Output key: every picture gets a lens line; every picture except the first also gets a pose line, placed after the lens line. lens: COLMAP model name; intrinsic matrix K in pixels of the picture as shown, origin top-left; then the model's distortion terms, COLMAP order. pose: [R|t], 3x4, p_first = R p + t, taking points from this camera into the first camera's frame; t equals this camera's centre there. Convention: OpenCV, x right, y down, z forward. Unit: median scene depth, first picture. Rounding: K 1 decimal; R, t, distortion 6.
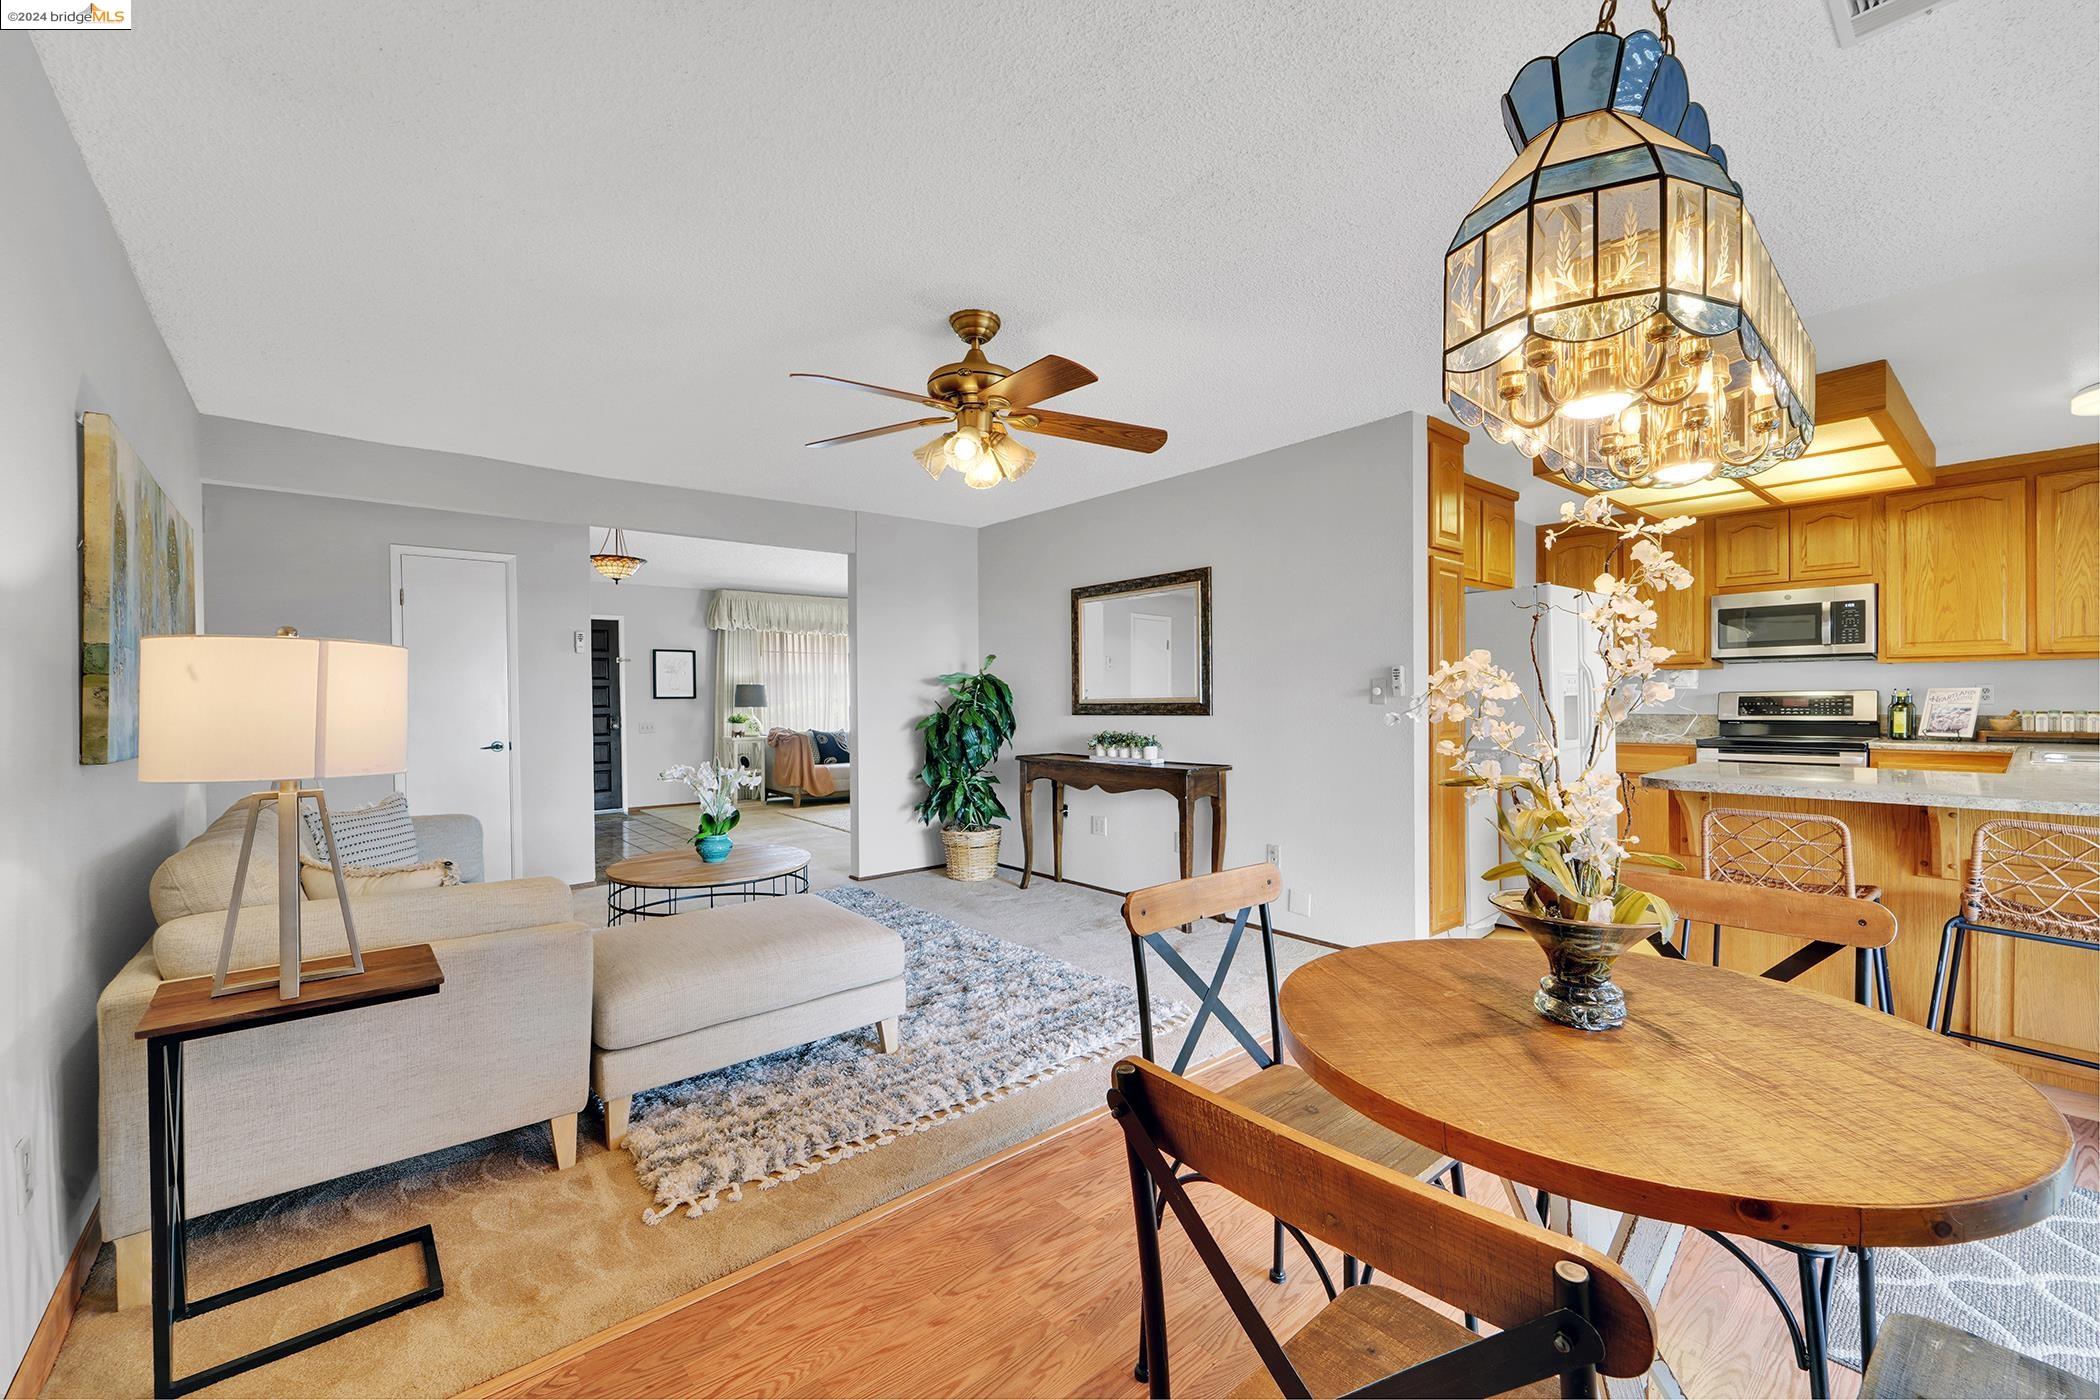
lens RADIAL K [[845.3, 0, 1051.9], [0, 845.3, 700.7], [0, 0, 1]] dist [0.000226, -0.001097]
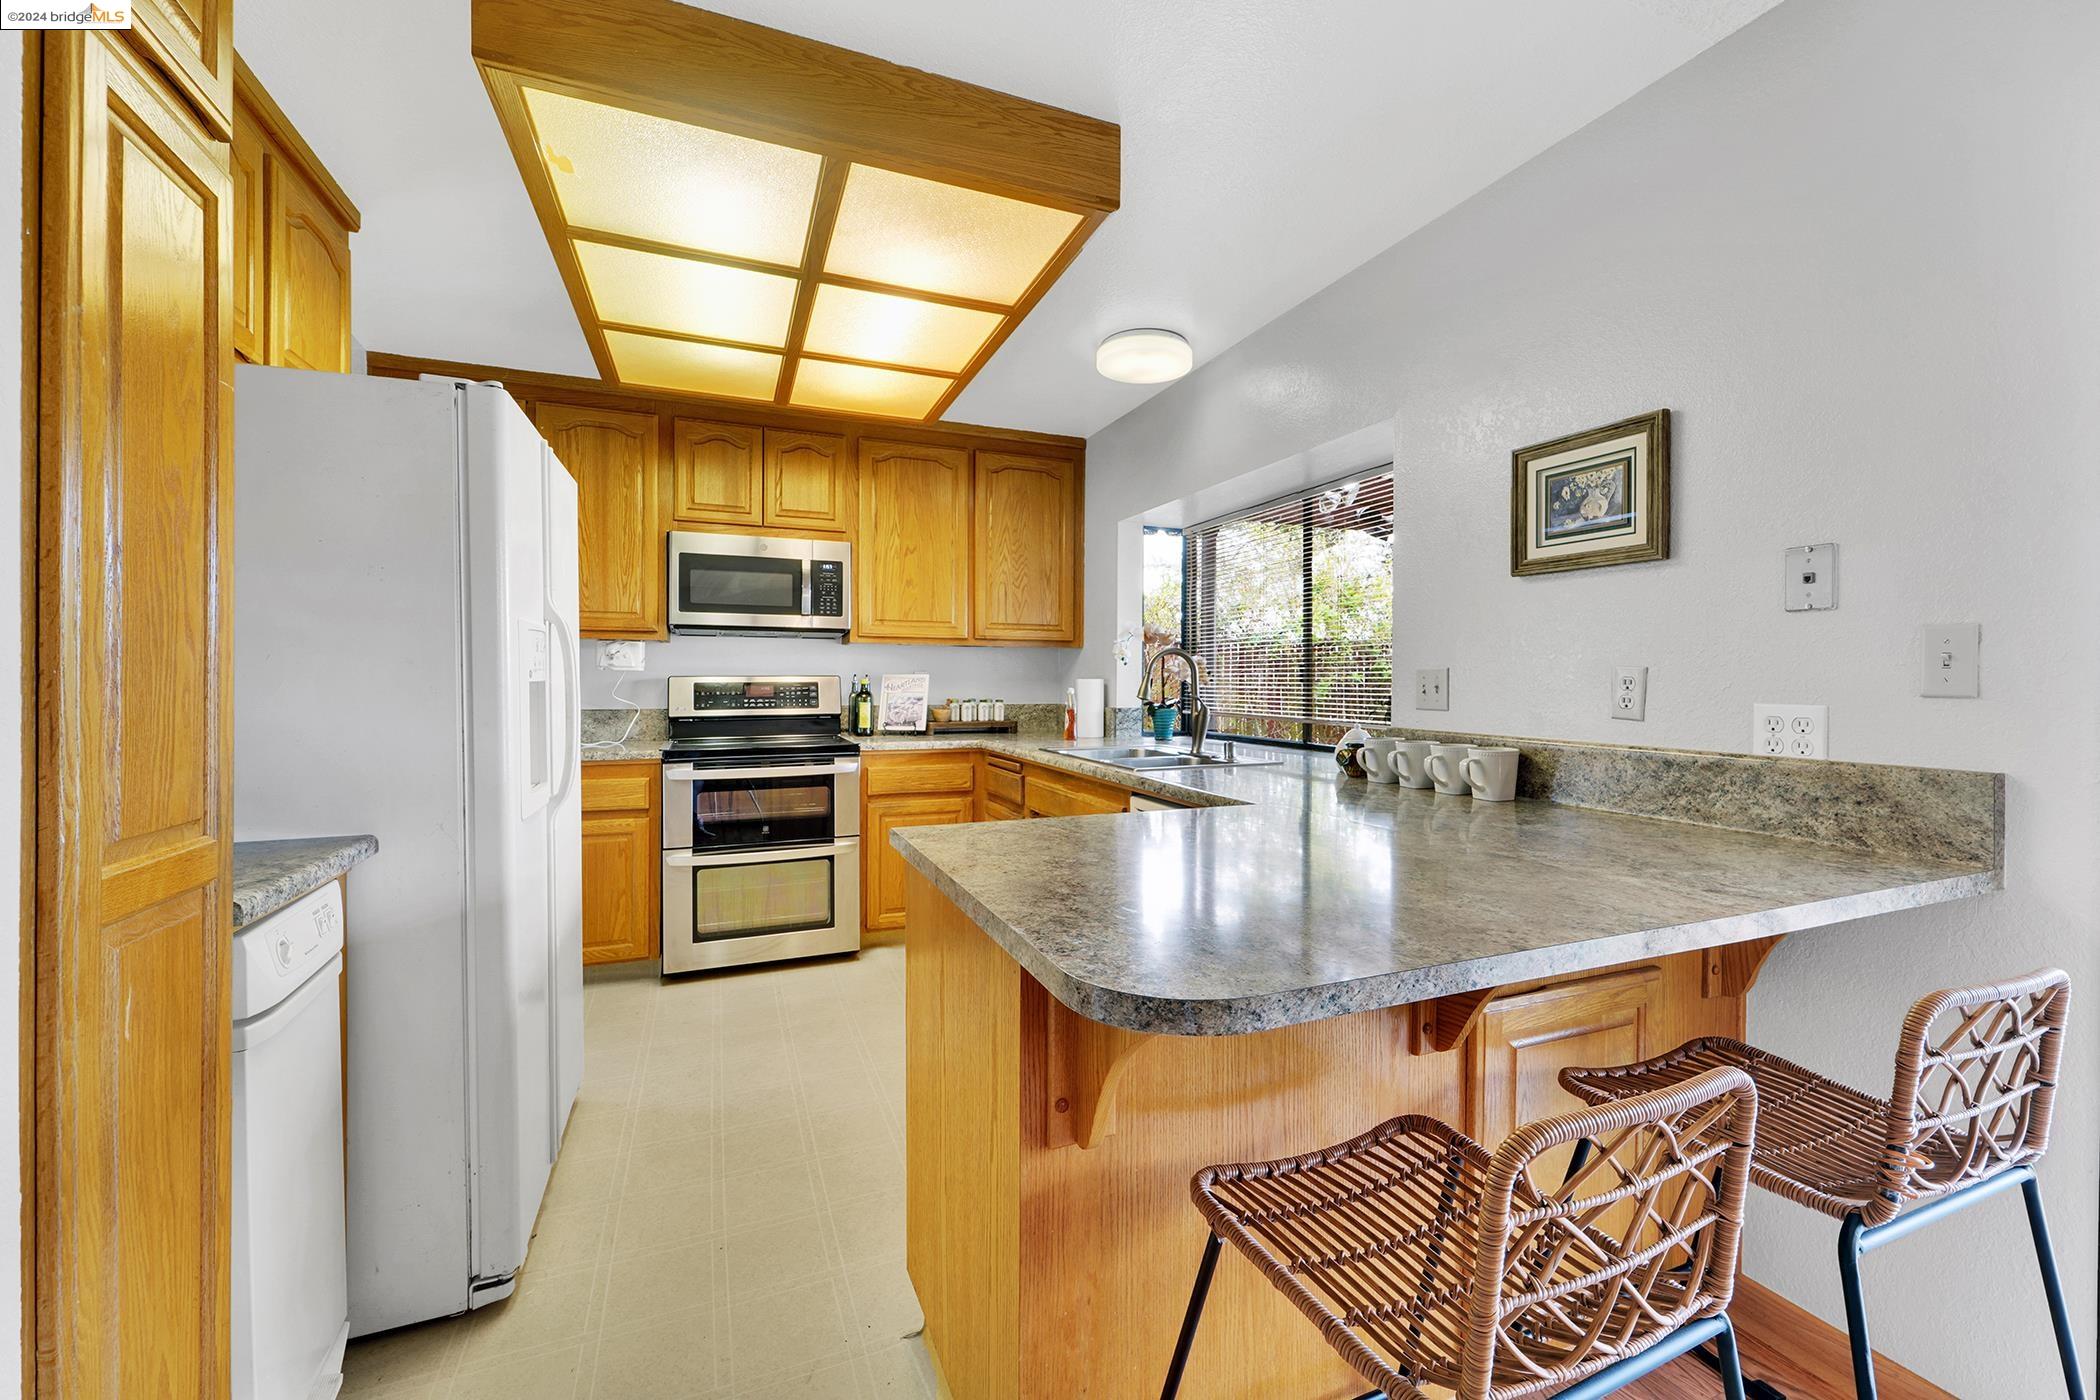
lens RADIAL K [[845.3, 0, 1067.9], [0, 845.3, 685.4], [0, 0, 1]] dist [0.000226, -0.001097]
pose [[0.297362, 0.000036, 0.954765, 0.257595], [-0.002711, 0.999996, 0.000806, -0.004707], [-0.954761, -0.002828, 0.297361, 0.537612]]
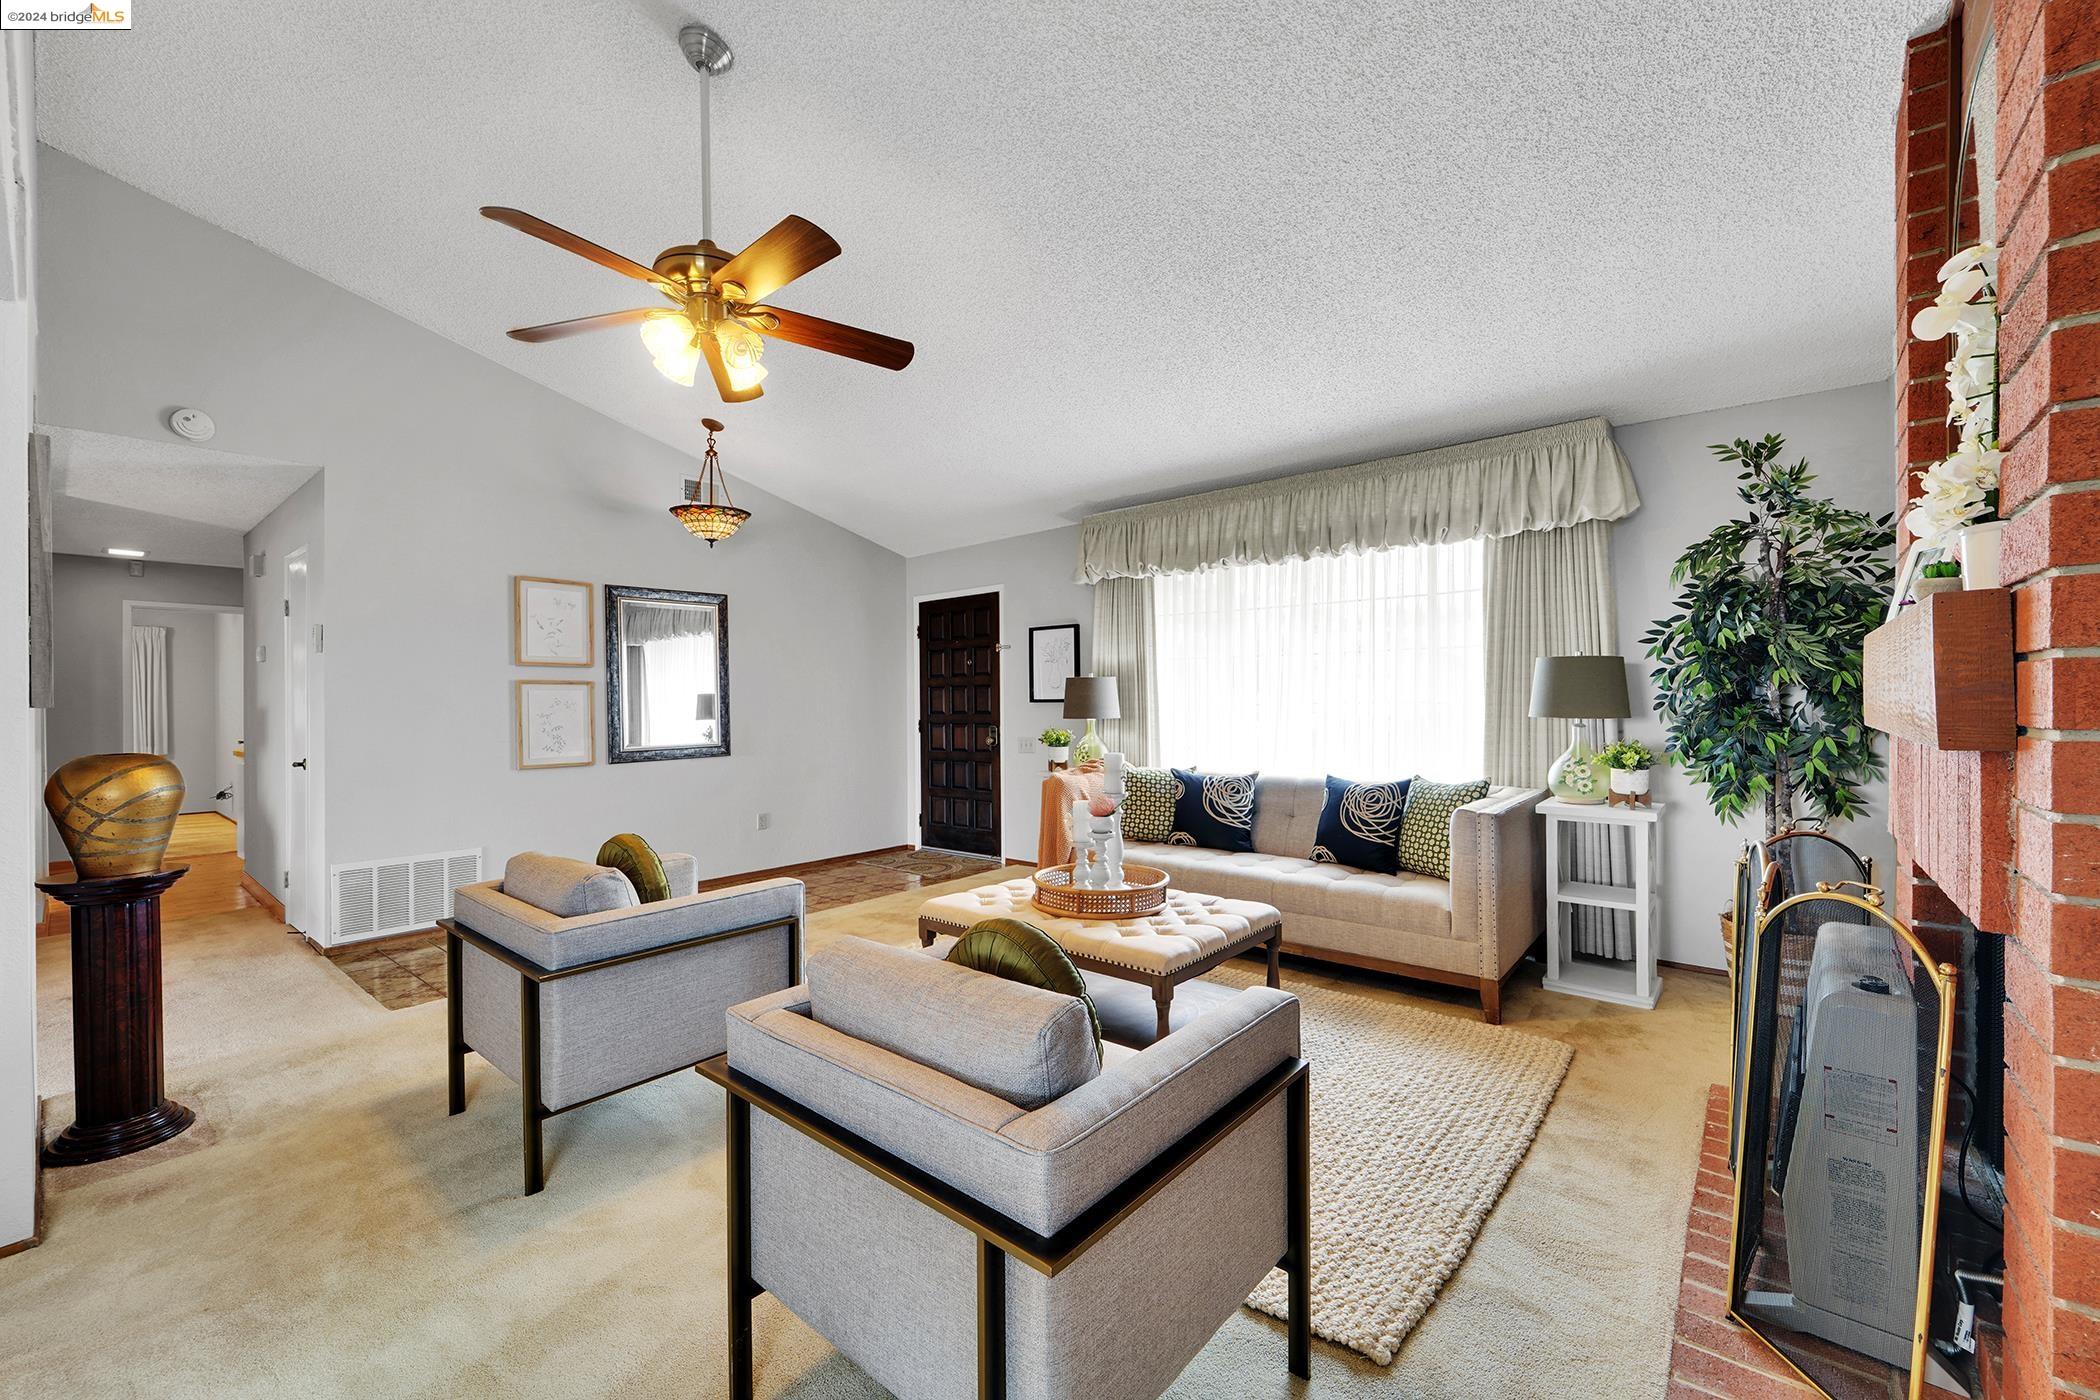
lens RADIAL K [[845.3, 0, 1056.0], [0, 845.3, 702.6], [0, 0, 1]] dist [0.000226, -0.001097]
pose [[0.158376, 0.007542, -0.987350, 0.342982], [0.005490, 0.999949, 0.008519, -0.013329], [0.987364, -0.006769, 0.158327, 1.657219]]
